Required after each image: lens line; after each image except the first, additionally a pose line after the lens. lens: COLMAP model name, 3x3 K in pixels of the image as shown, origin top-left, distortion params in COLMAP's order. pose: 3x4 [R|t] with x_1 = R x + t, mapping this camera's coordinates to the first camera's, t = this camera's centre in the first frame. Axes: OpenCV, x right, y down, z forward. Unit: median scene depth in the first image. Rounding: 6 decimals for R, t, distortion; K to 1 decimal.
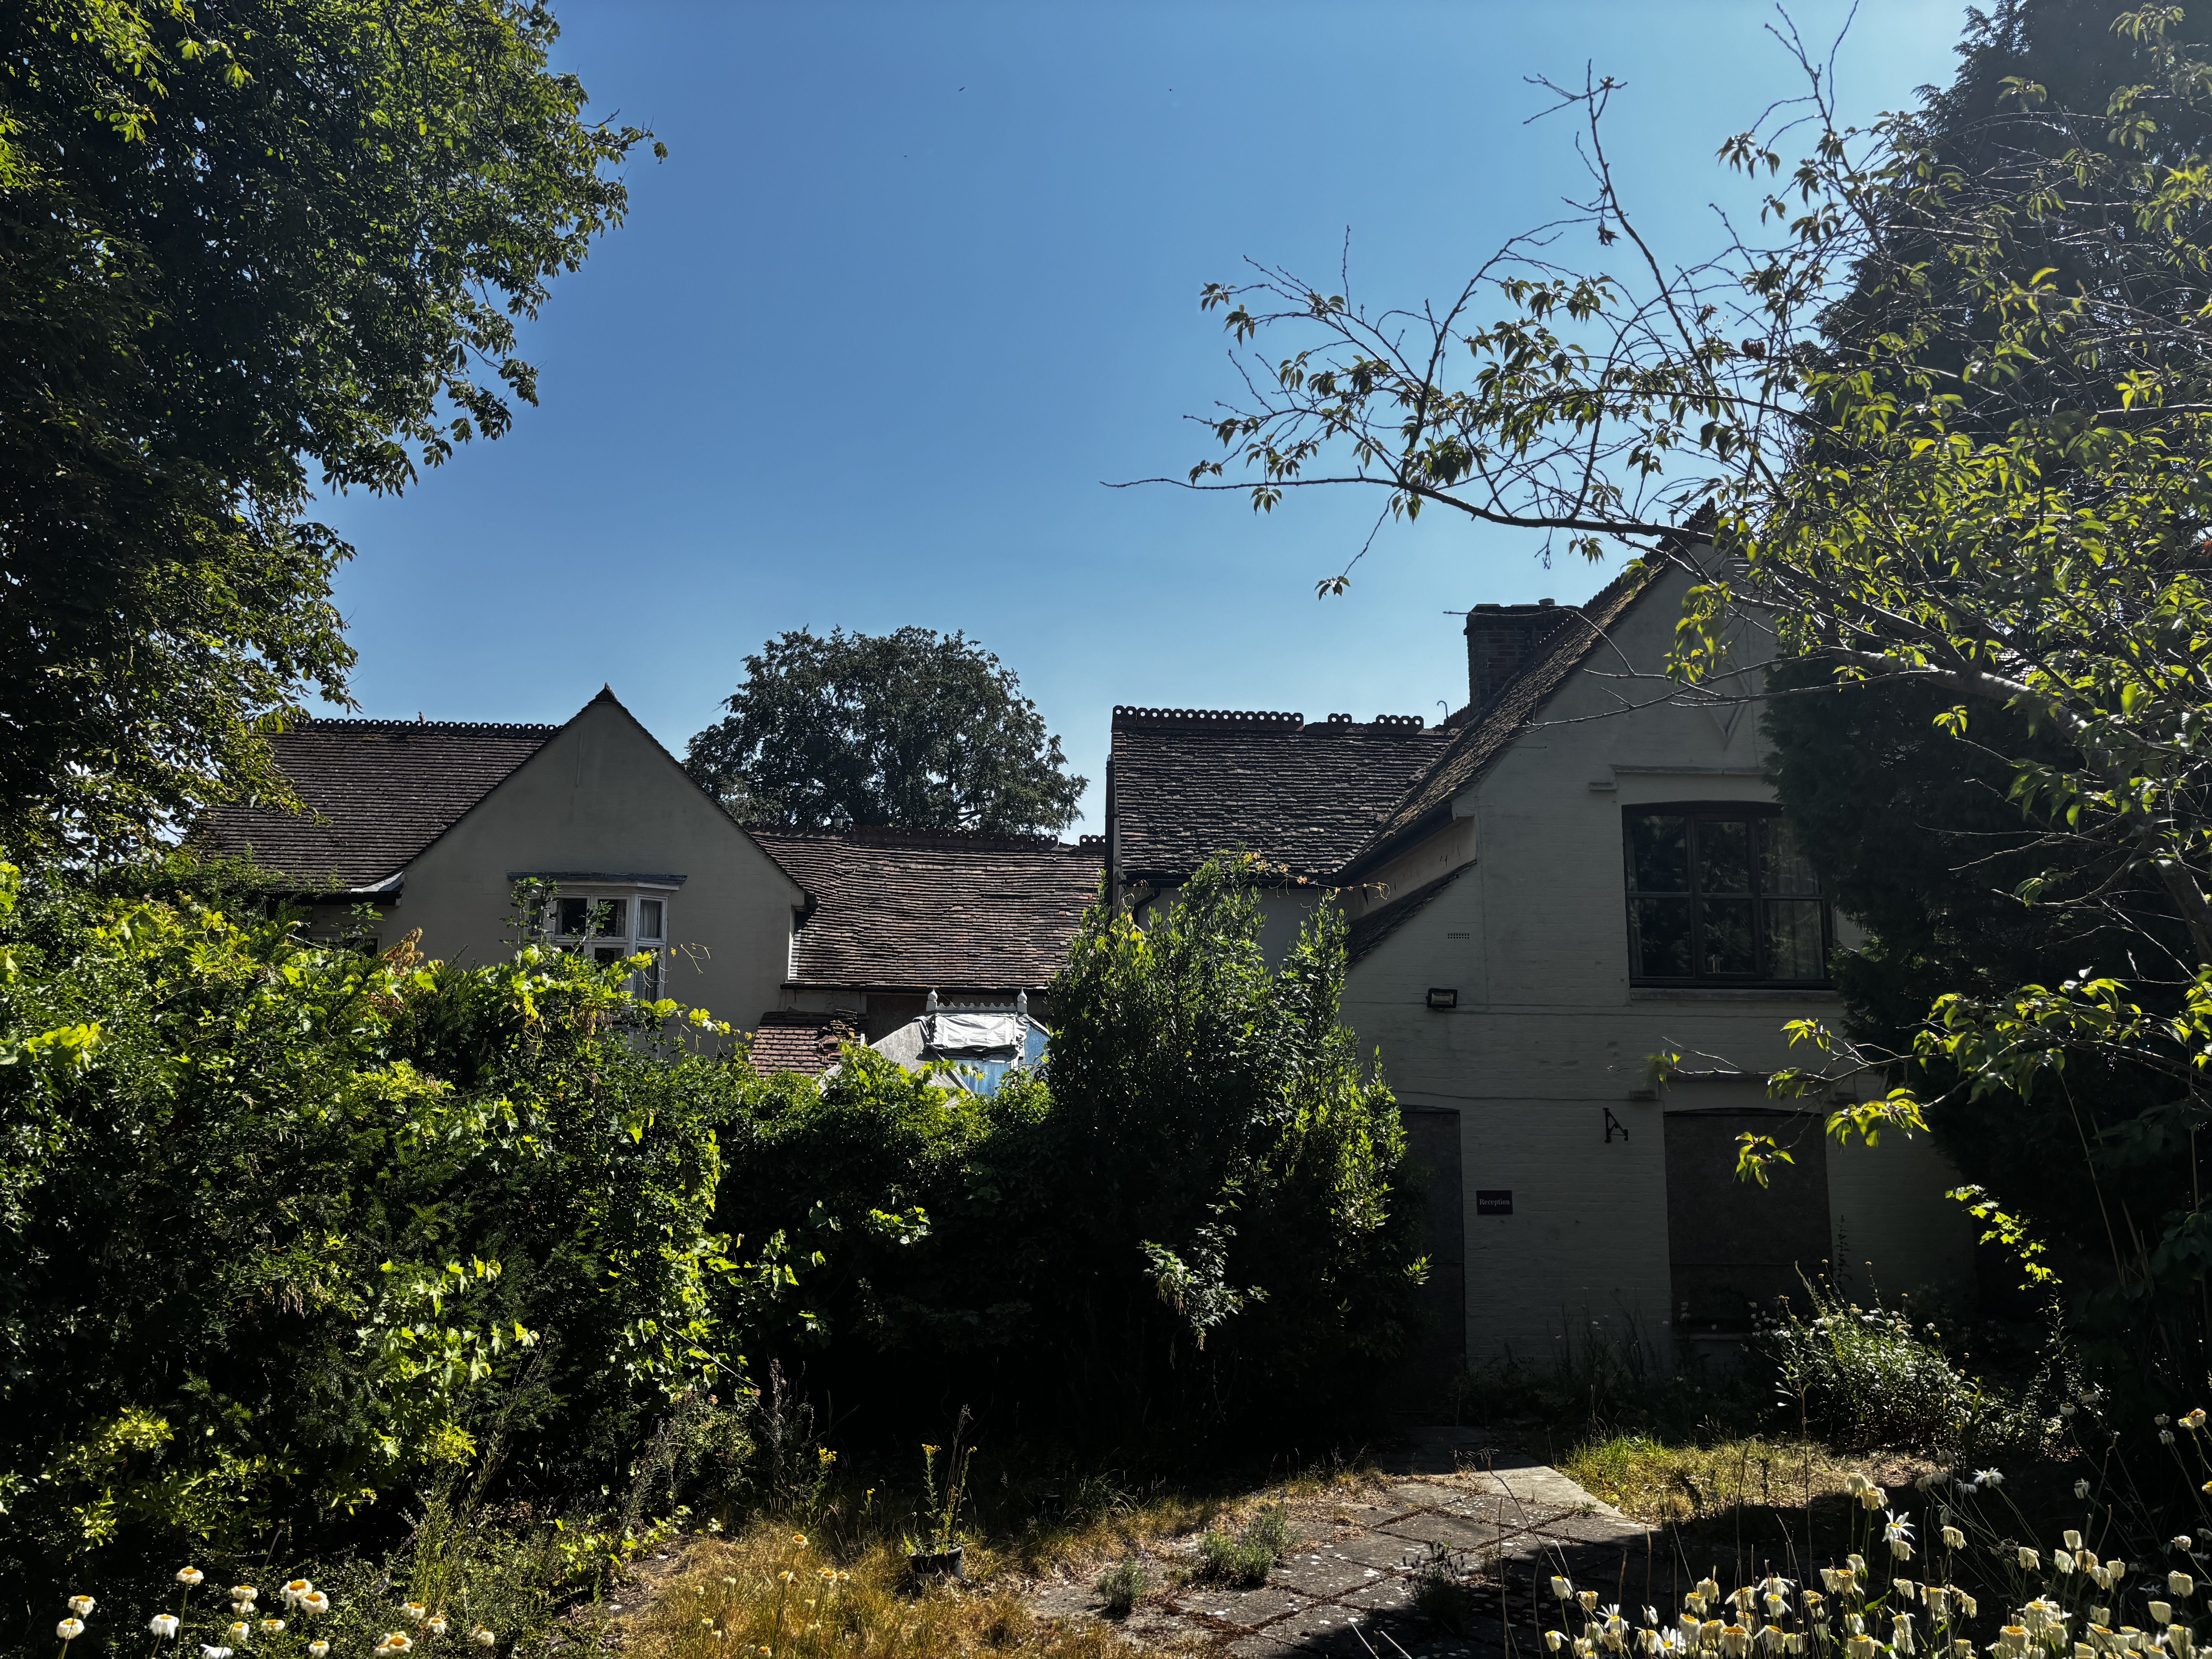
lens RADIAL K [[1734.8, 0, 1128.0], [0, 1734.8, 832.5], [0, 0, 1]] dist [0.152556, -0.294892]
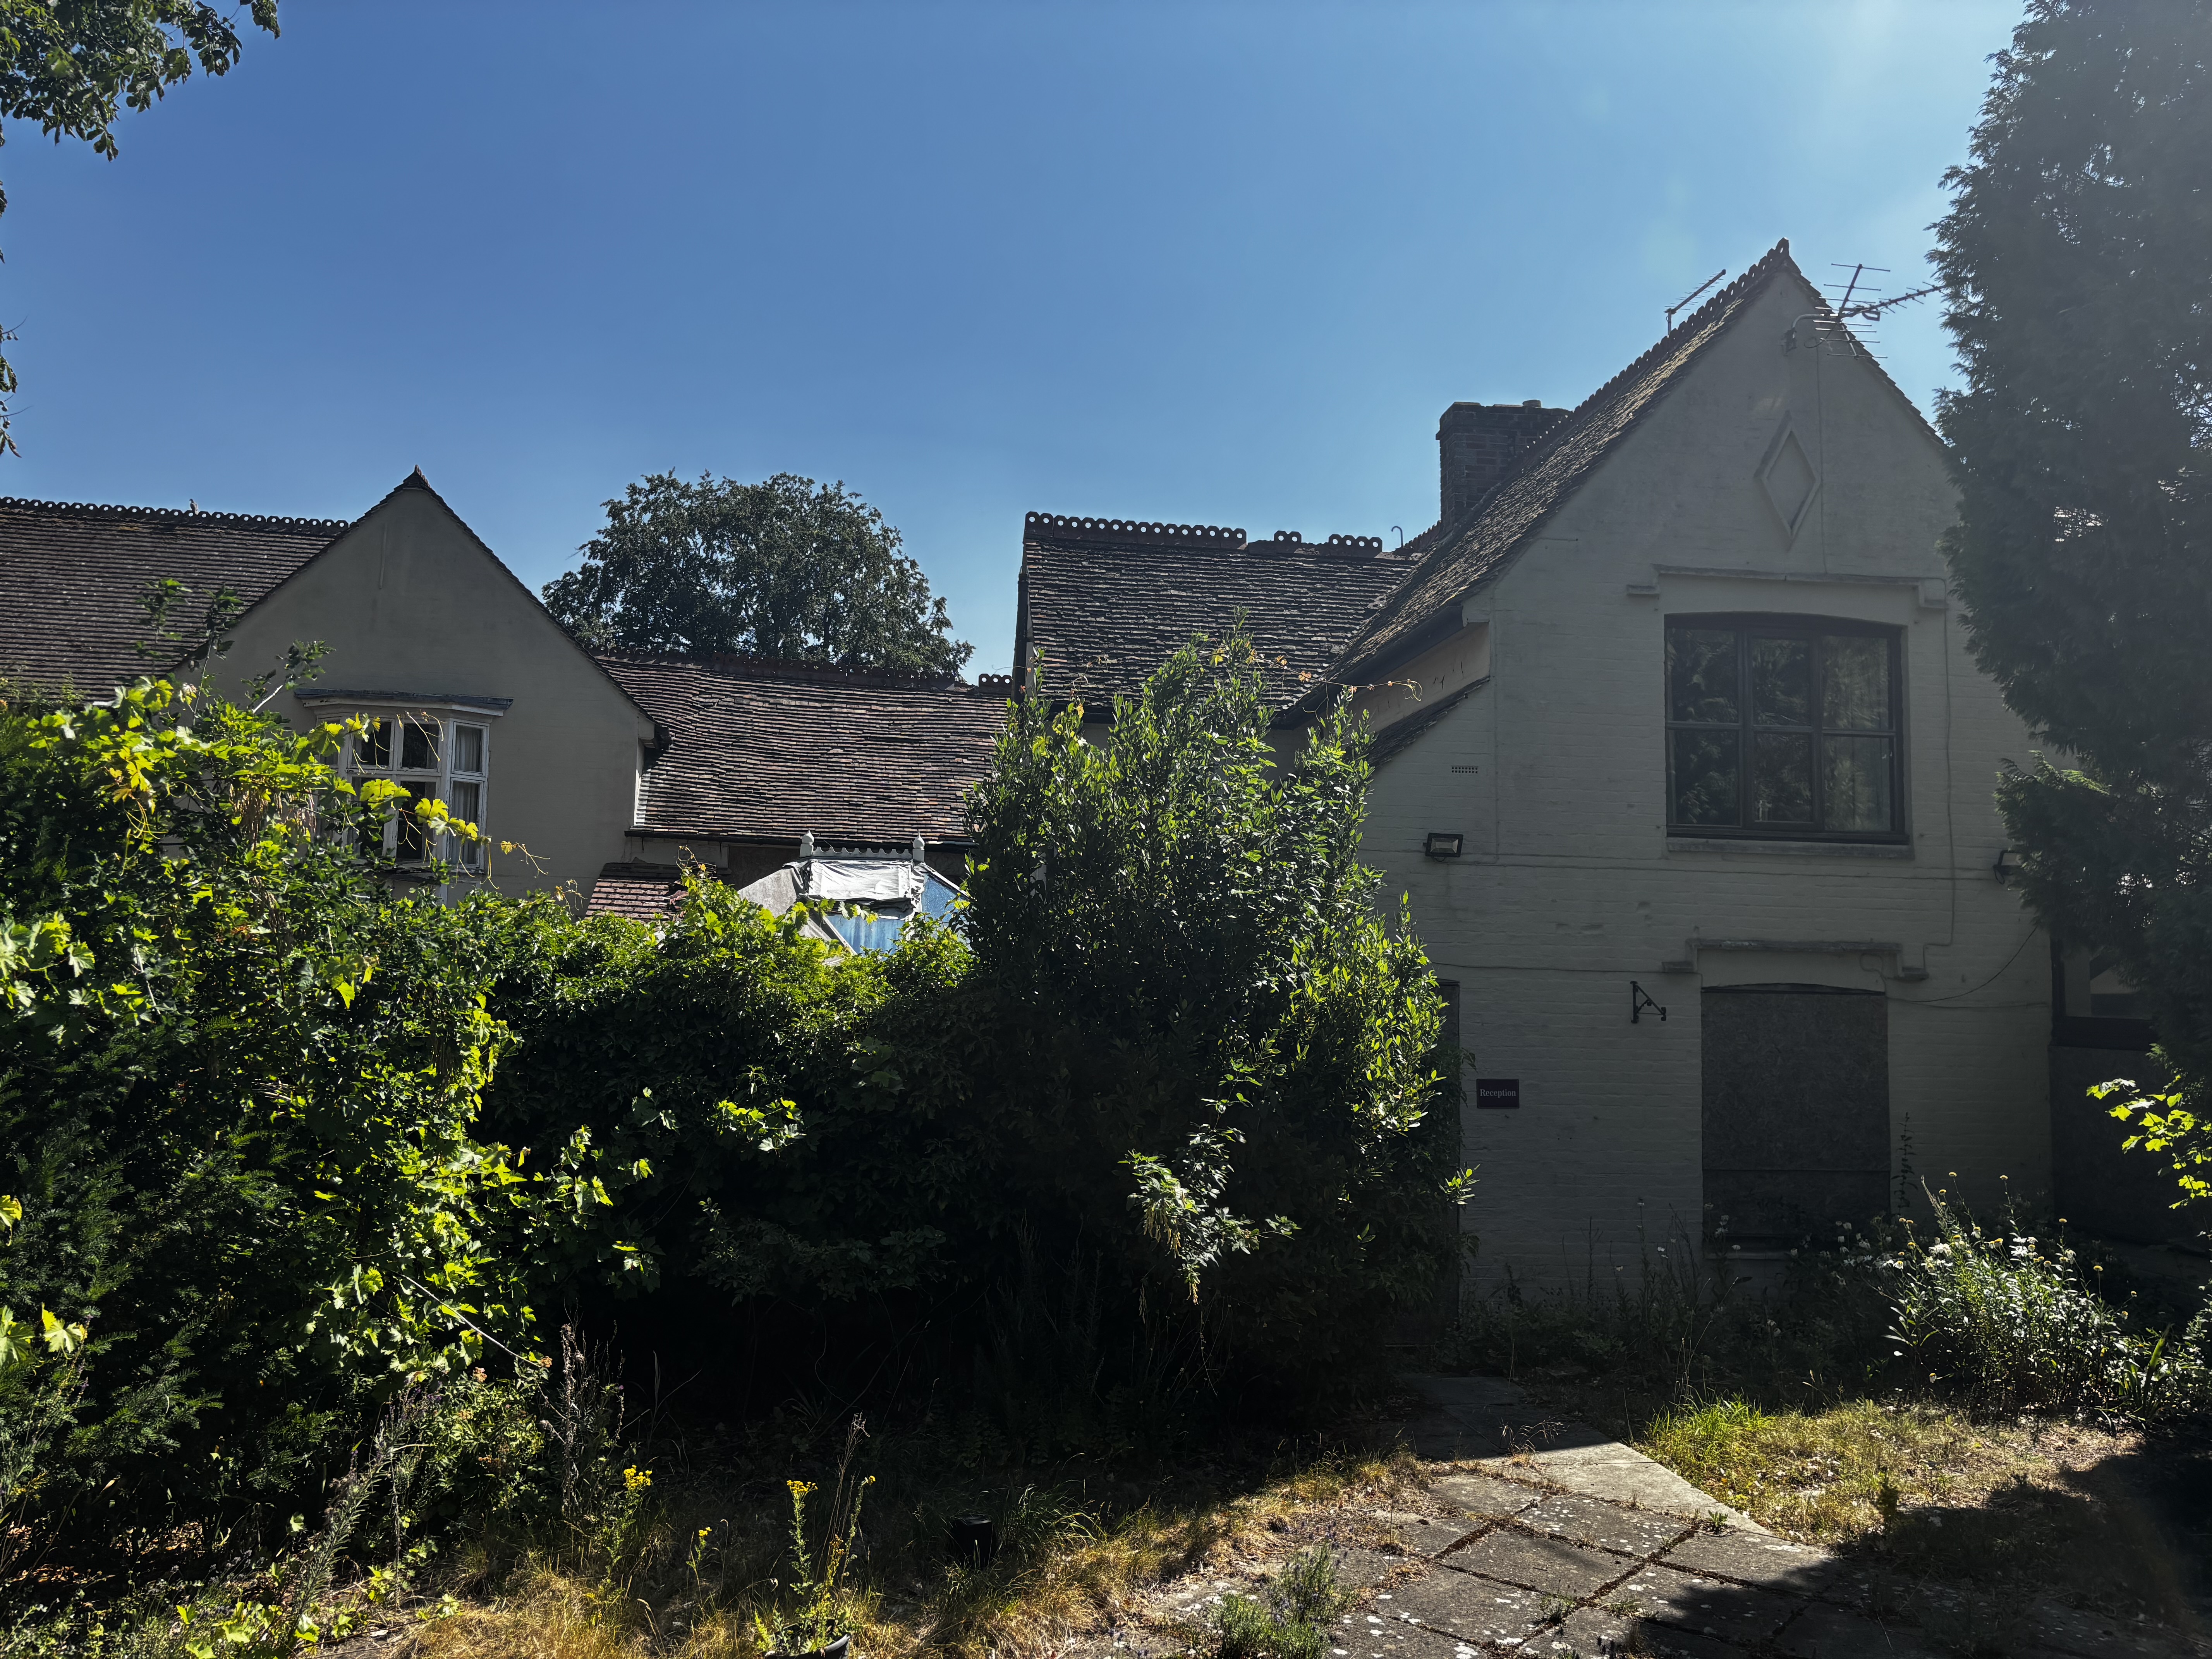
lens RADIAL K [[1640.3, 0, 1106.0], [0, 1640.3, 829.5], [0, 0, 1]] dist [0.130431, -0.169688]
pose [[0.997422, 0.019926, 0.068942, -0.029452], [-0.023819, 0.998140, 0.056118, 0.048365], [-0.067695, -0.057616, 0.996041, 0.247402]]
